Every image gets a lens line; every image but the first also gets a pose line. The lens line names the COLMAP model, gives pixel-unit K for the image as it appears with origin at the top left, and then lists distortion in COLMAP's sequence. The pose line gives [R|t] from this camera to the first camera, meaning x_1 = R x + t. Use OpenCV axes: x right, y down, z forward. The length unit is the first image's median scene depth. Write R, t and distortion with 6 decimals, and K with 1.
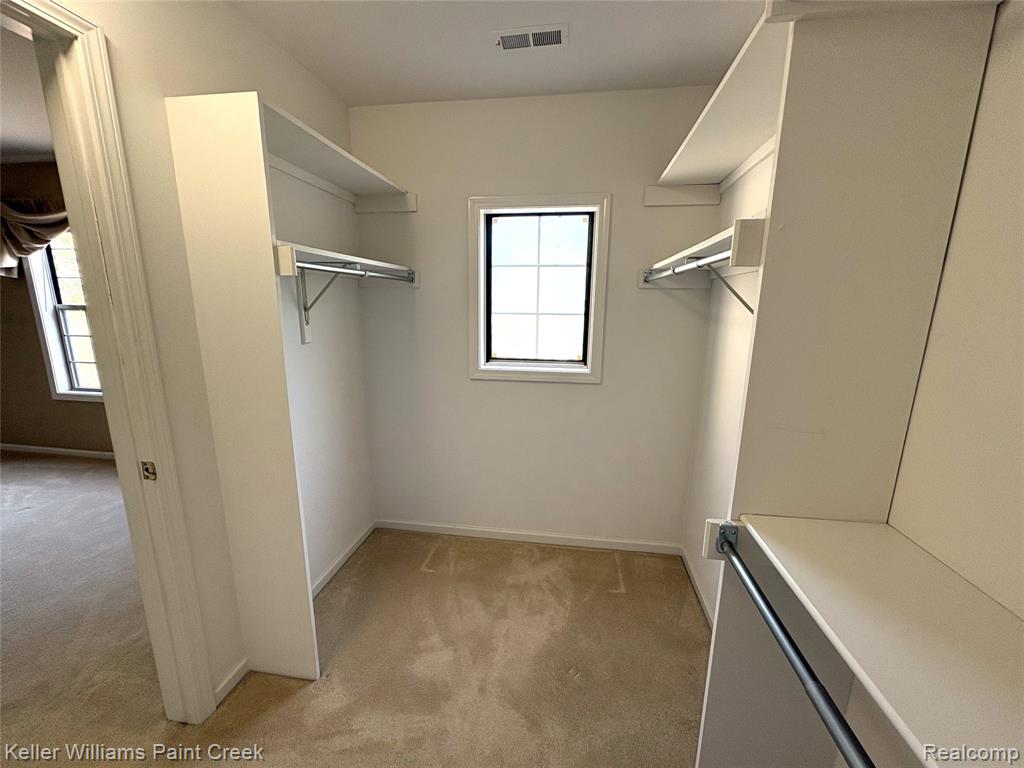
lens RADIAL K [[414.7, 0, 506.6], [0, 414.7, 374.6], [0, 0, 1]] dist [0.015018, 0.000438]
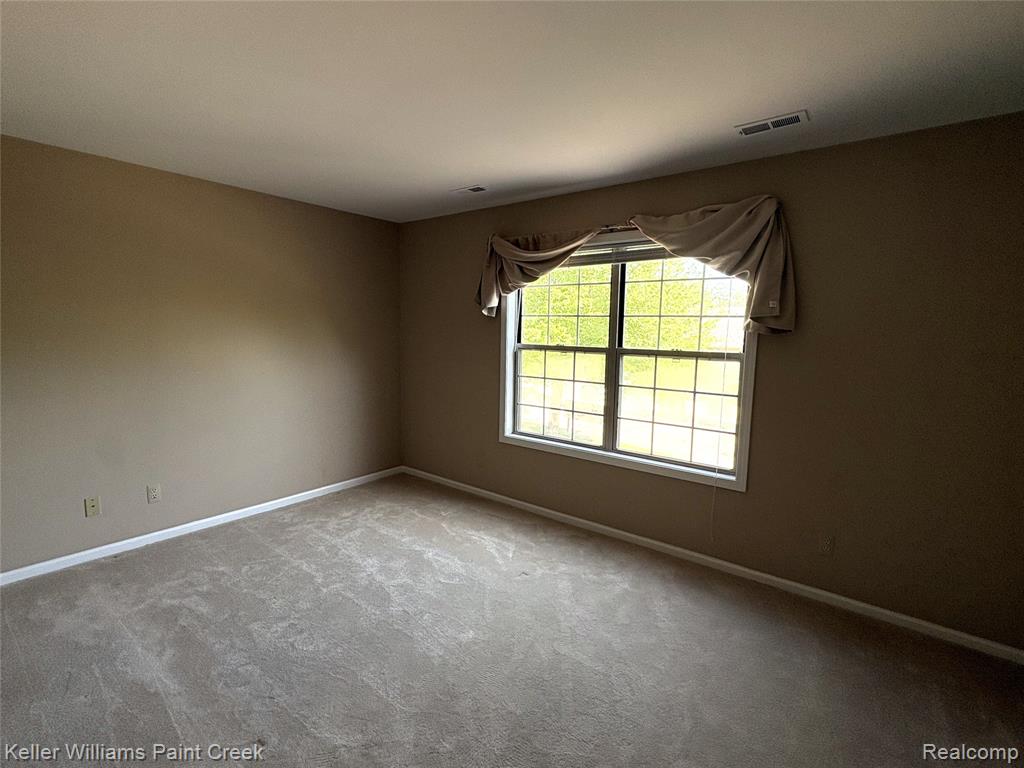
lens RADIAL K [[456.6, 0, 519.4], [0, 456.6, 380.5], [0, 0, 1]] dist [-0.003979, -0.000137]
pose [[0.896736, 0.060376, -0.438429, -0.660648], [-0.095803, 0.993643, -0.059116, -0.025163], [0.432073, 0.095014, 0.896820, 0.092965]]
